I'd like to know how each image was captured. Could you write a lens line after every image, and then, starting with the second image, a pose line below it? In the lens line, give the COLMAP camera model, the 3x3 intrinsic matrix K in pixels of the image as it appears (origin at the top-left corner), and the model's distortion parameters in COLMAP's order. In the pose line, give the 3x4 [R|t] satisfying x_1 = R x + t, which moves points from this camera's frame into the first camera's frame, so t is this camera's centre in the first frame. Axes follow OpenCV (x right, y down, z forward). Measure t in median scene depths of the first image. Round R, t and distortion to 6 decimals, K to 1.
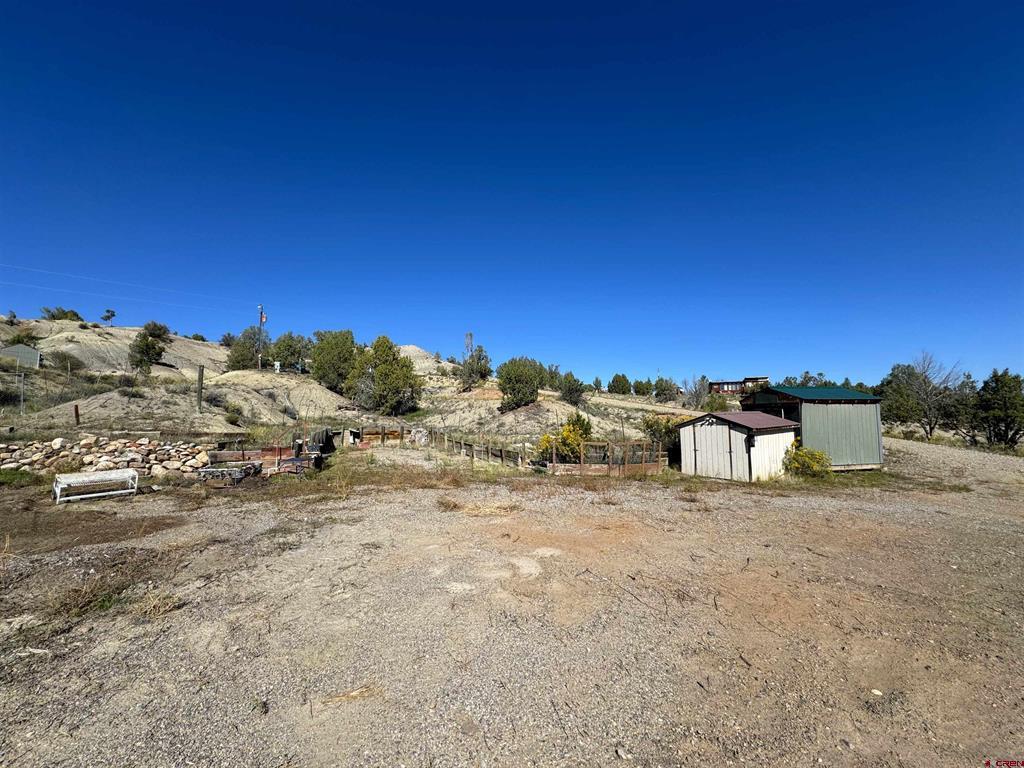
lens RADIAL K [[411.1, 0, 512.2], [0, 411.1, 382.5], [0, 0, 1]] dist [-0.002734, 0.001462]
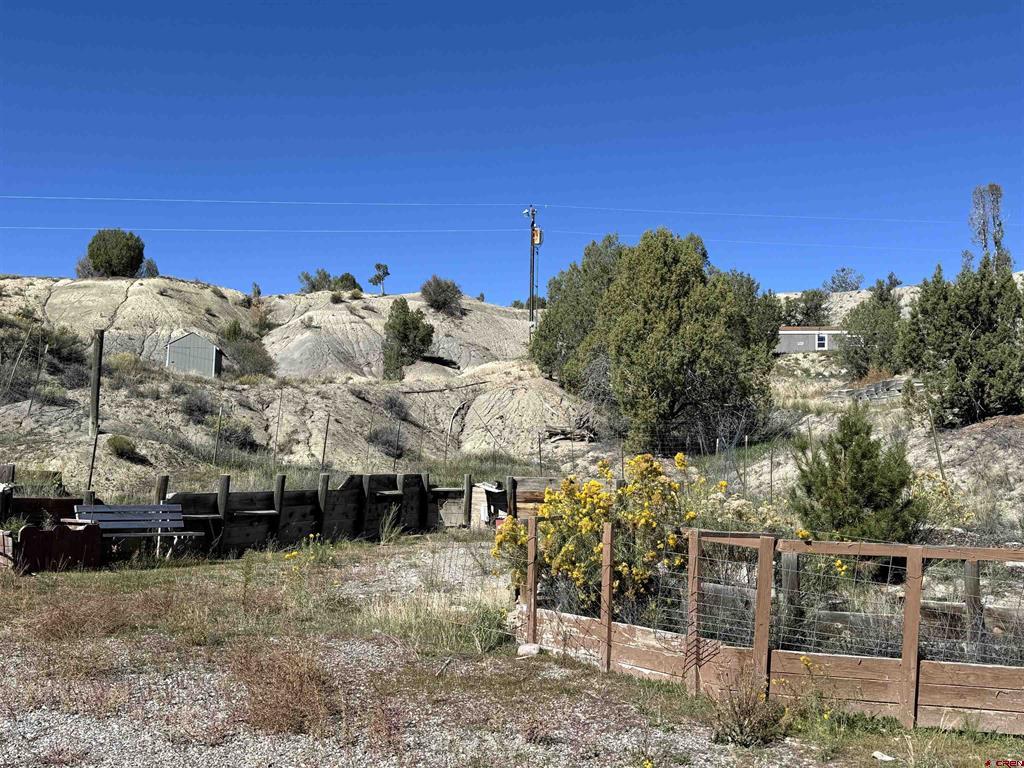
lens RADIAL K [[1090.3, 0, 504.9], [0, 1090.3, 388.2], [0, 0, 1]] dist [0.109897, 0.000000]
pose [[0.721661, -0.038411, -0.691181, 0.281382], [0.035807, 0.999194, -0.018141, 0.039799], [0.691320, -0.011657, 0.722454, 0.263565]]
